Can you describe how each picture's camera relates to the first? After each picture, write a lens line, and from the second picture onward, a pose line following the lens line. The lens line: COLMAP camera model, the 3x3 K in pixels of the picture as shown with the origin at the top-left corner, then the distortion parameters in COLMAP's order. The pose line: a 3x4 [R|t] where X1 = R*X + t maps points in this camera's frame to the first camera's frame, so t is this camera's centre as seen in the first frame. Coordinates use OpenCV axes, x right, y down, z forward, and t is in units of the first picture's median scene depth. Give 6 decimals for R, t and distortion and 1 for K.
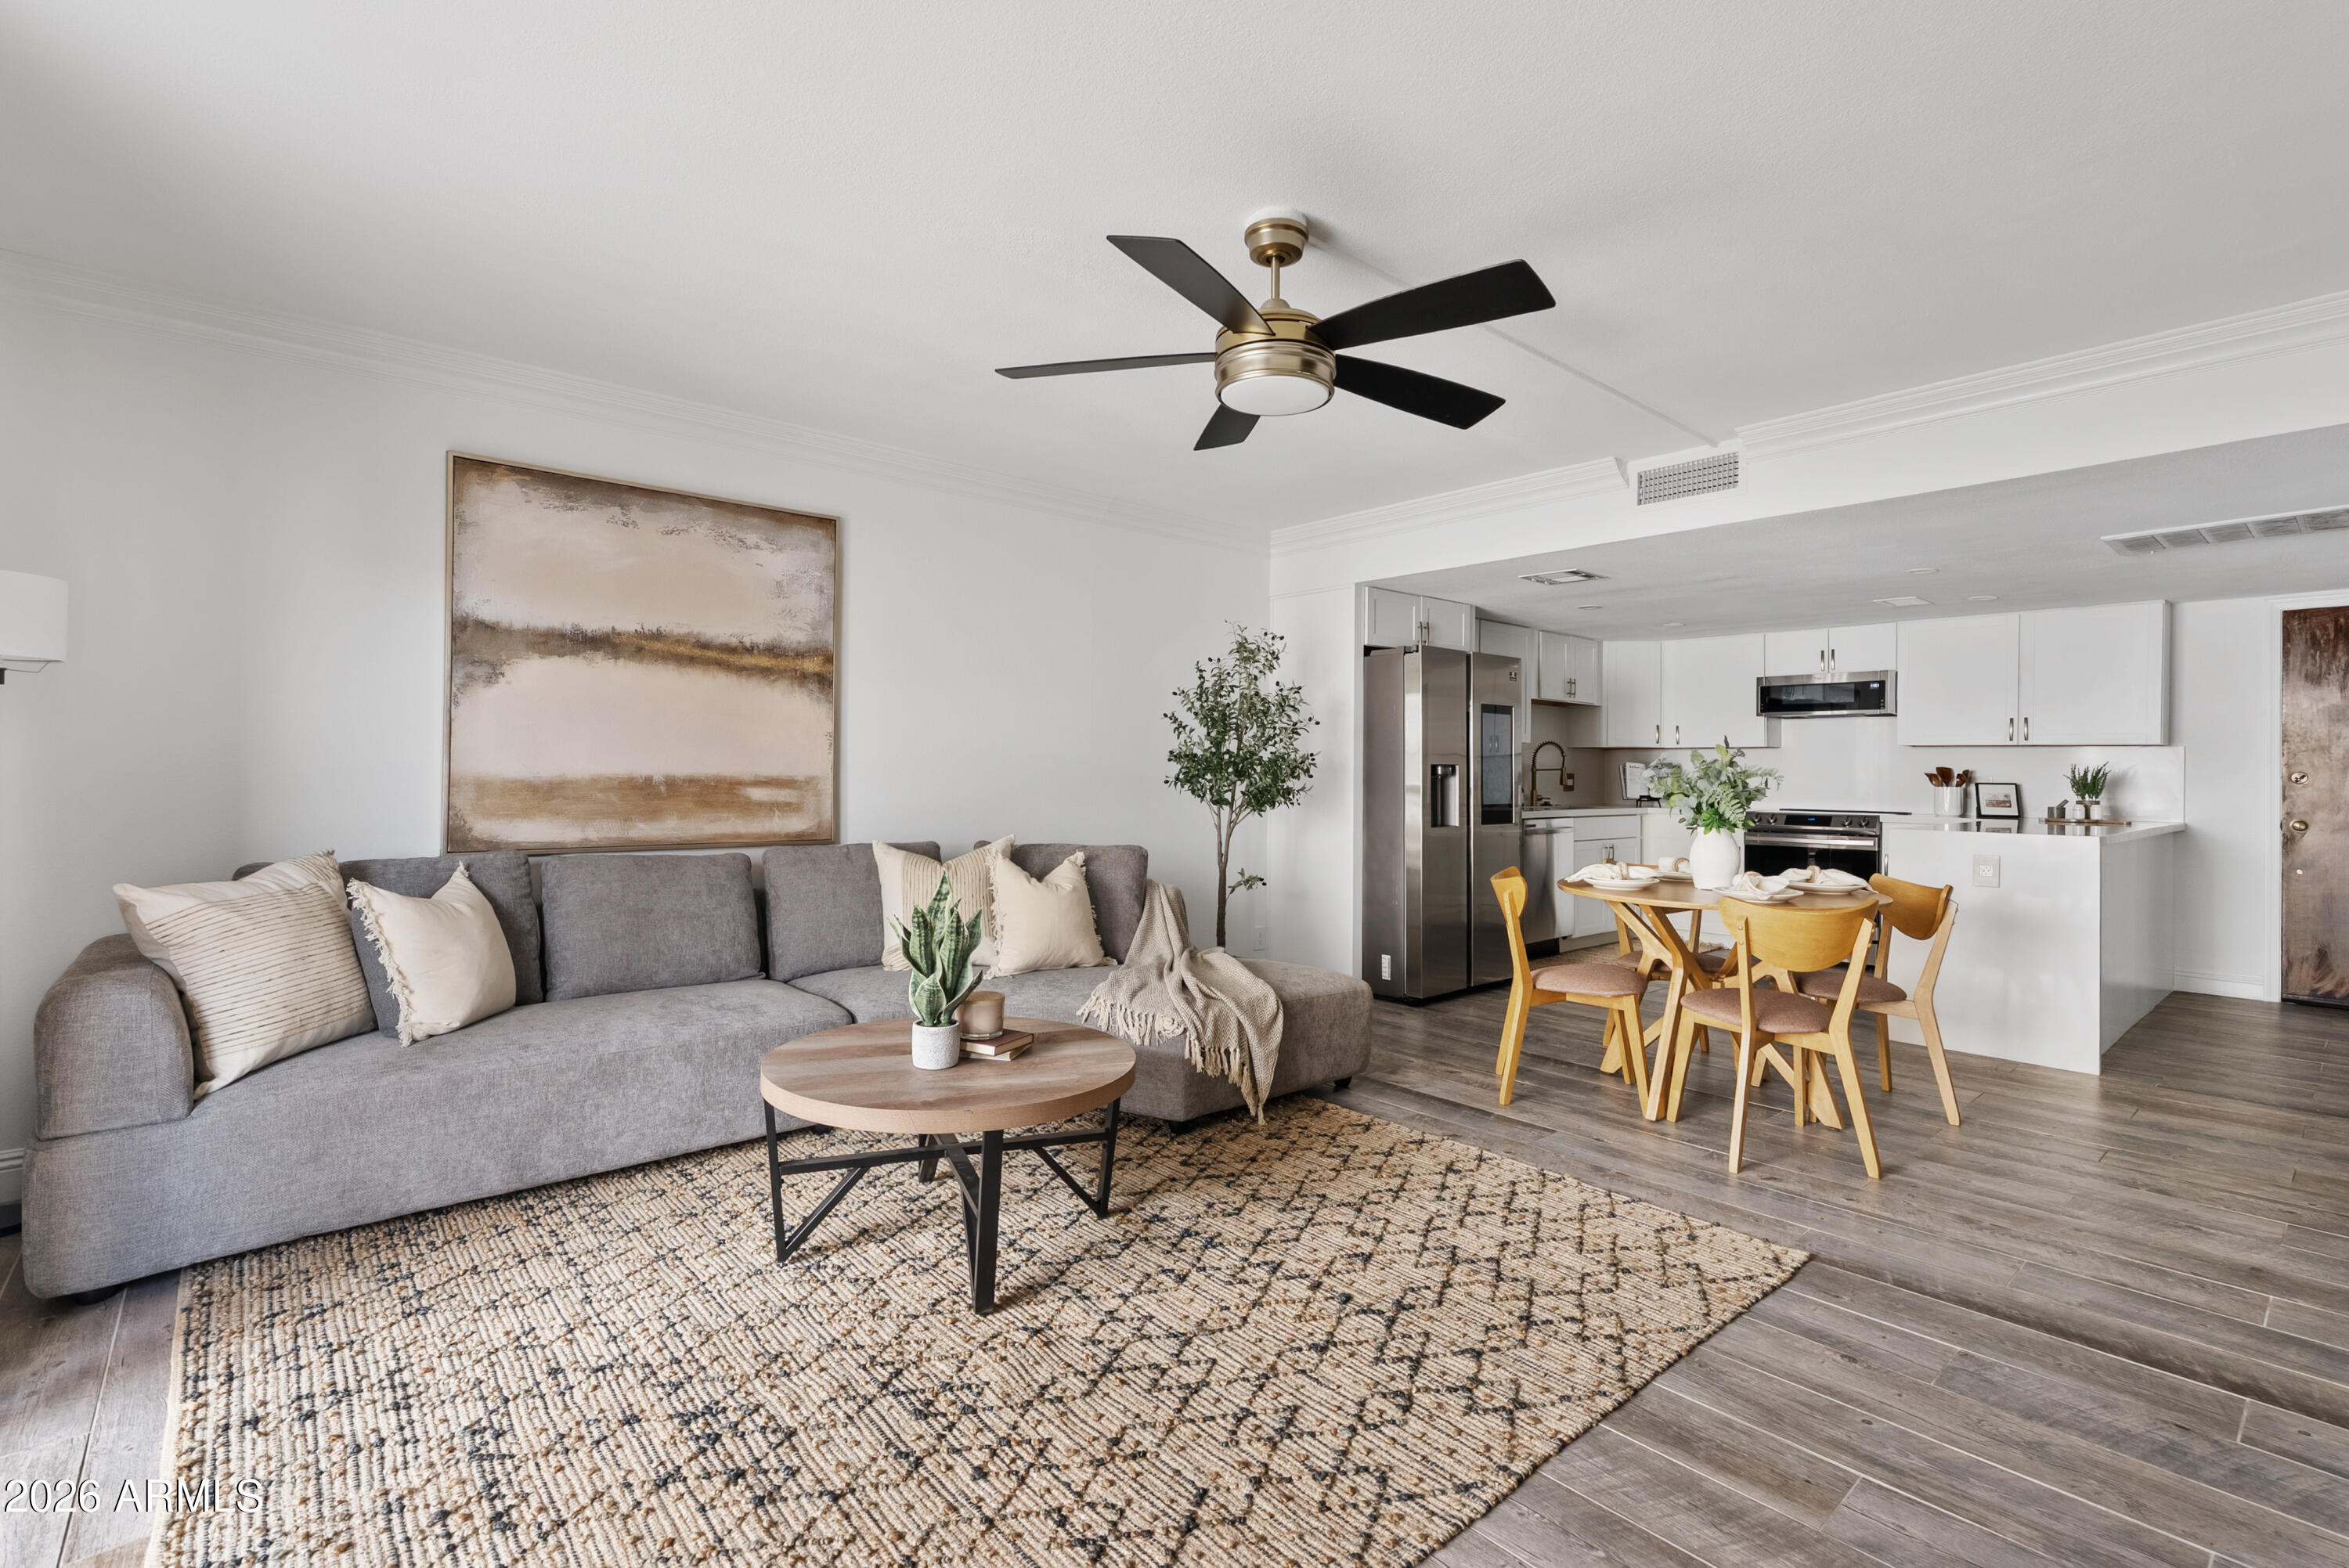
lens RADIAL K [[1072.2, 0, 1189.4], [0, 1072.2, 765.4], [0, 0, 1]] dist [-0.004556, 0.002568]
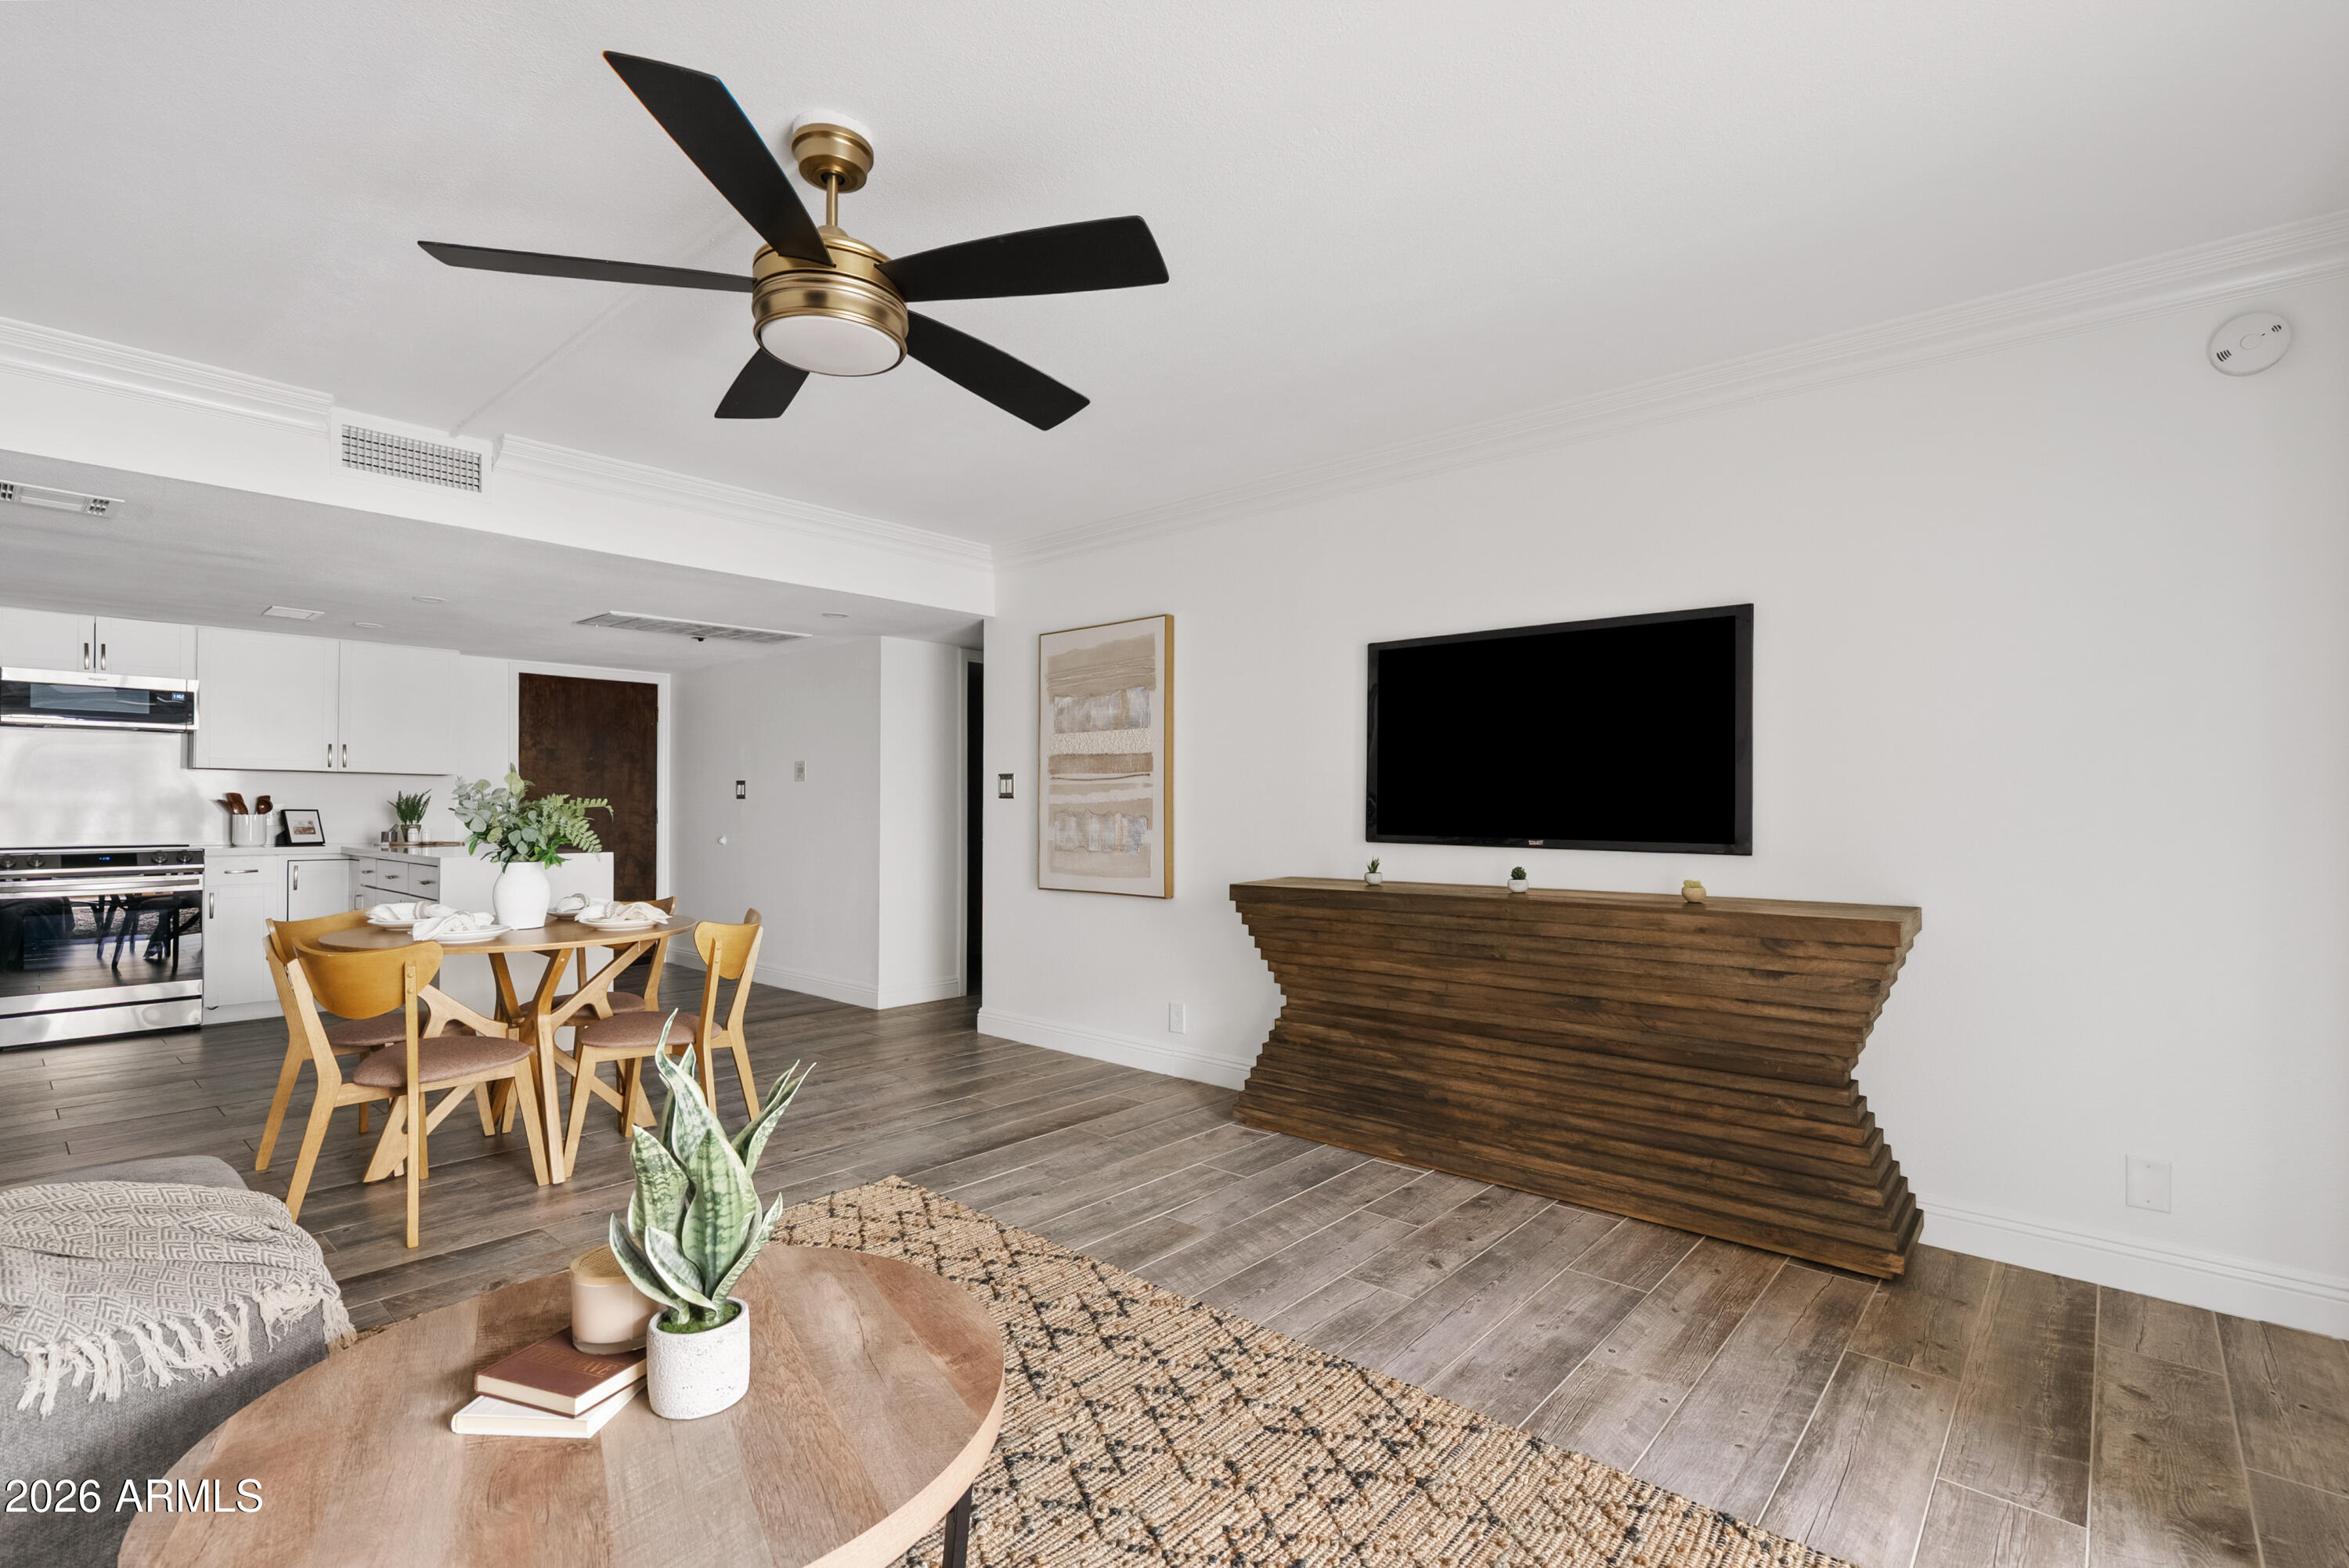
lens RADIAL K [[1072.2, 0, 1161.4], [0, 1072.2, 801.8], [0, 0, 1]] dist [-0.004556, 0.002568]
pose [[-0.111807, -0.005252, 0.993716, -0.615810], [-0.010172, 0.999940, 0.004141, -0.005274], [-0.993678, -0.009645, -0.111854, 0.681530]]
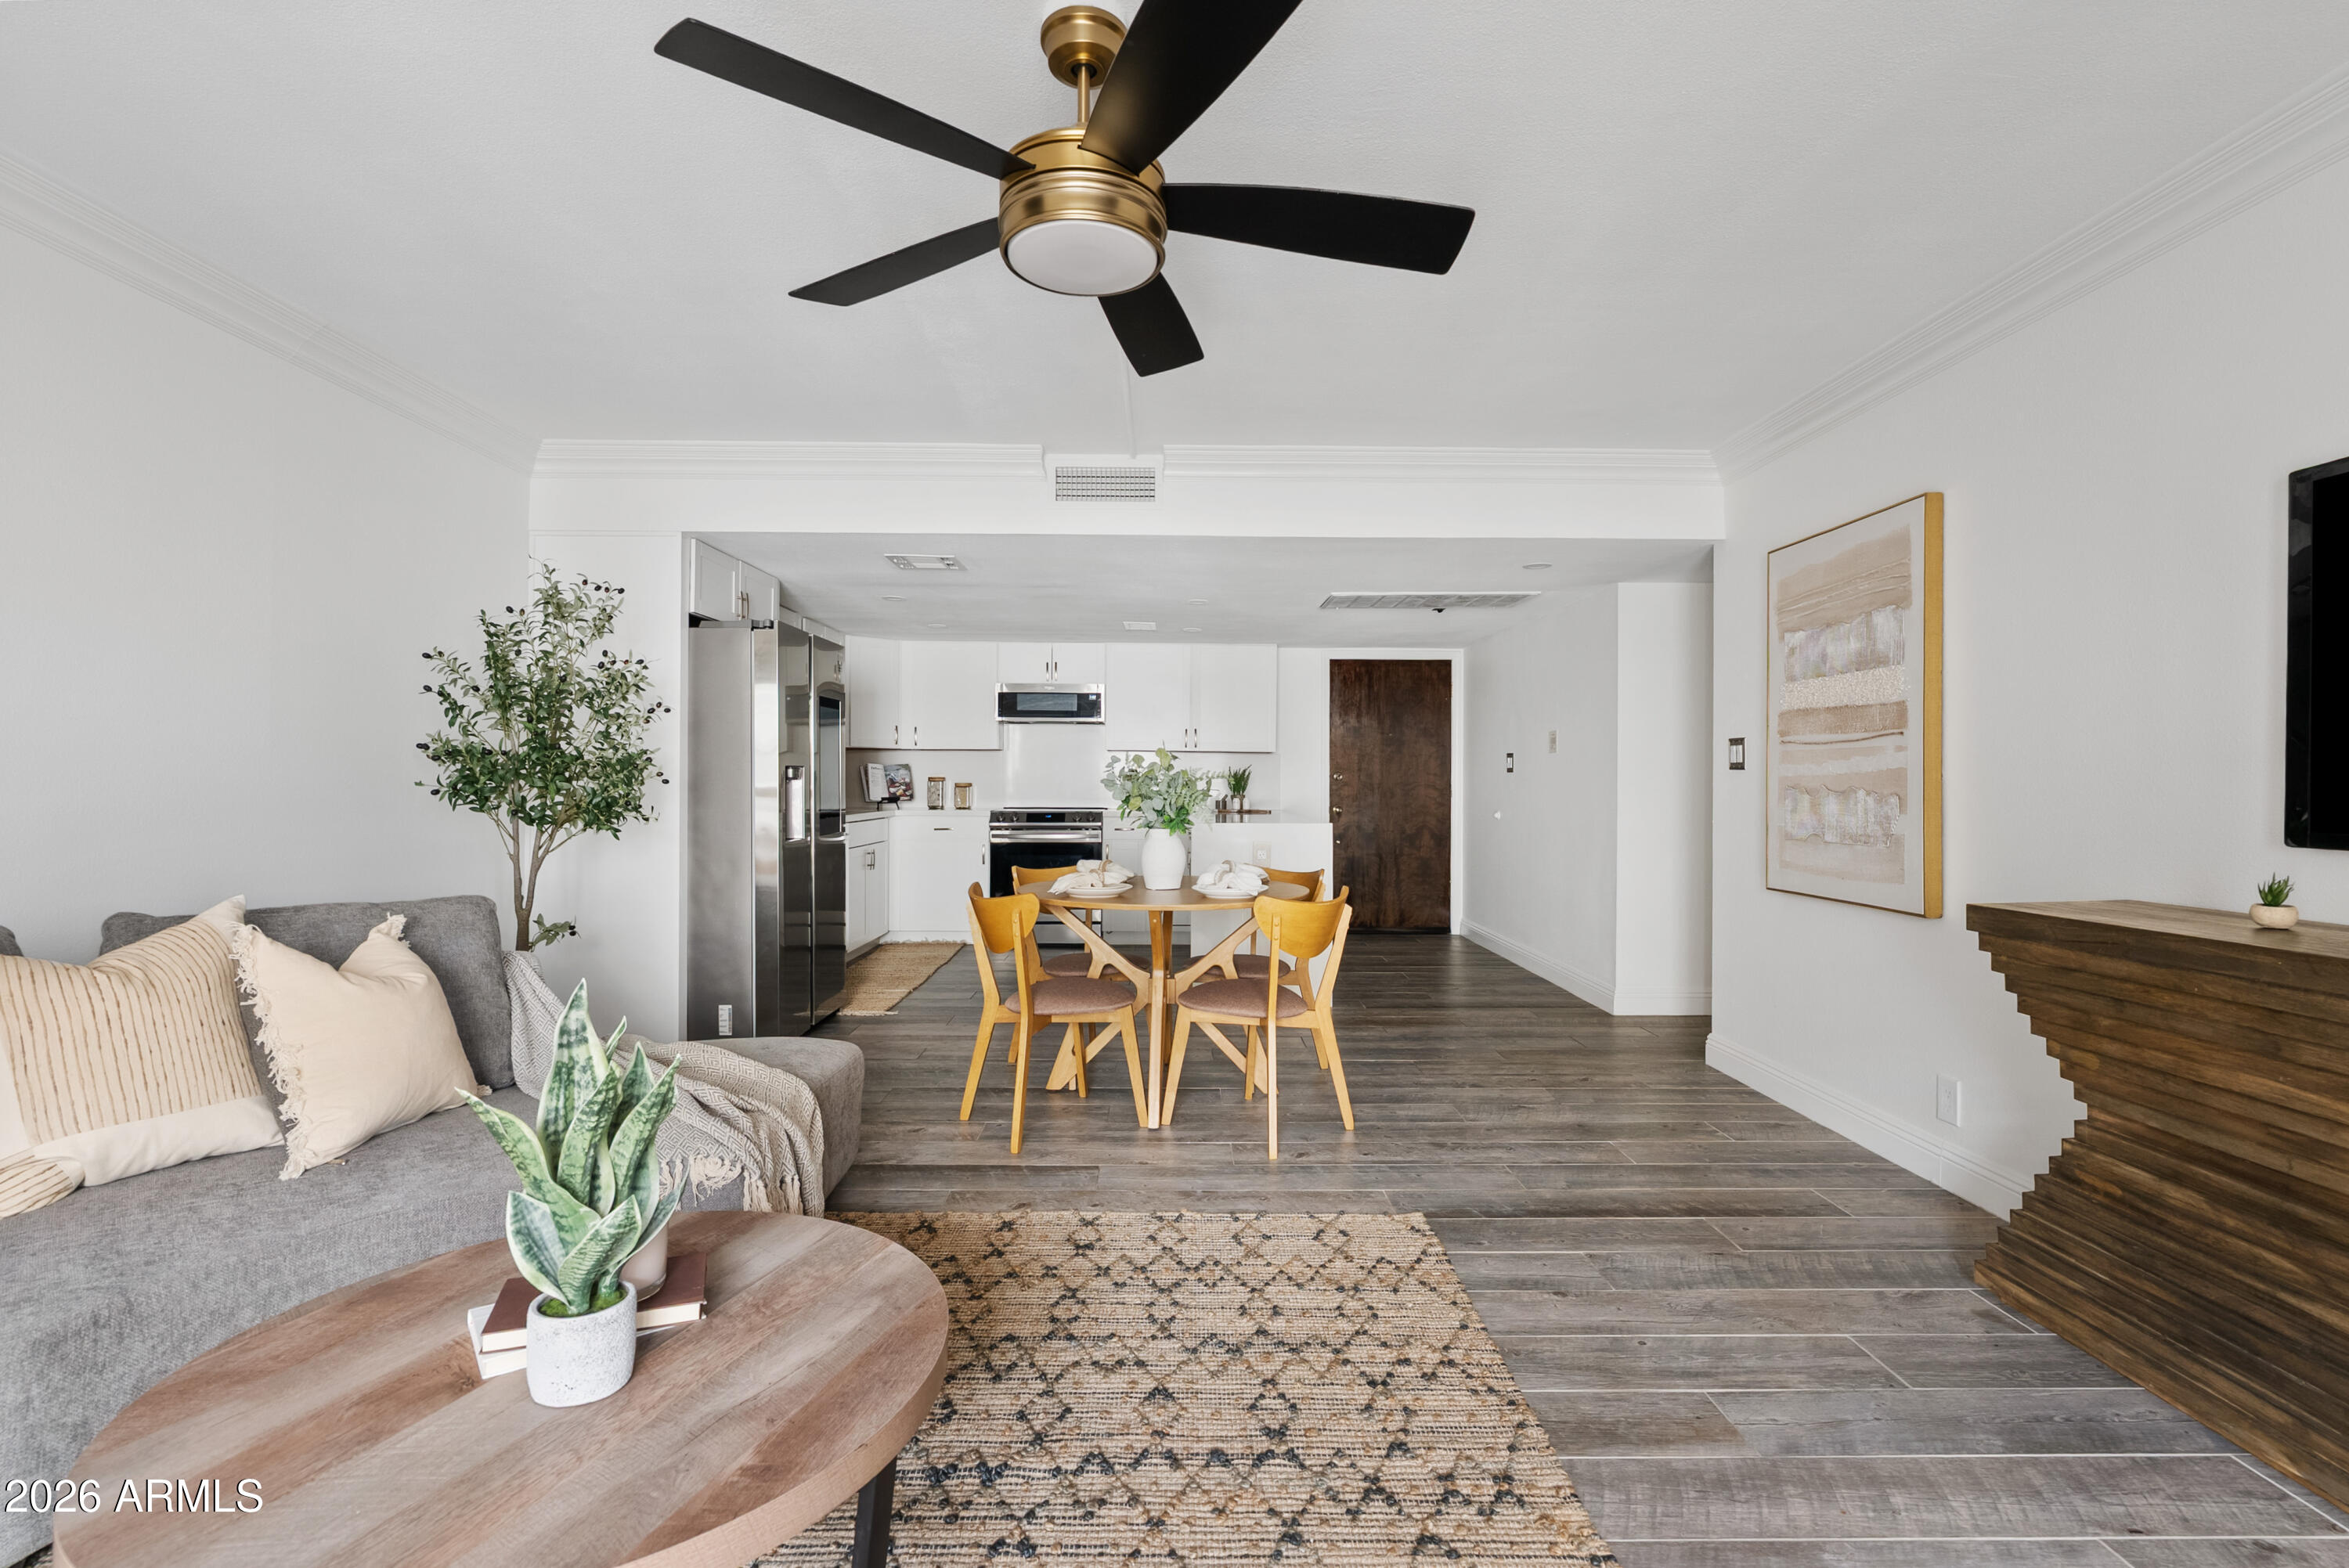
lens RADIAL K [[1072.2, 0, 1184.1], [0, 1072.2, 772.3], [0, 0, 1]] dist [-0.004556, 0.002568]
pose [[0.652329, -0.001966, 0.757933, -0.343883], [-0.003617, 0.999977, 0.005707, -0.003233], [-0.757927, -0.006464, 0.652307, 0.384947]]
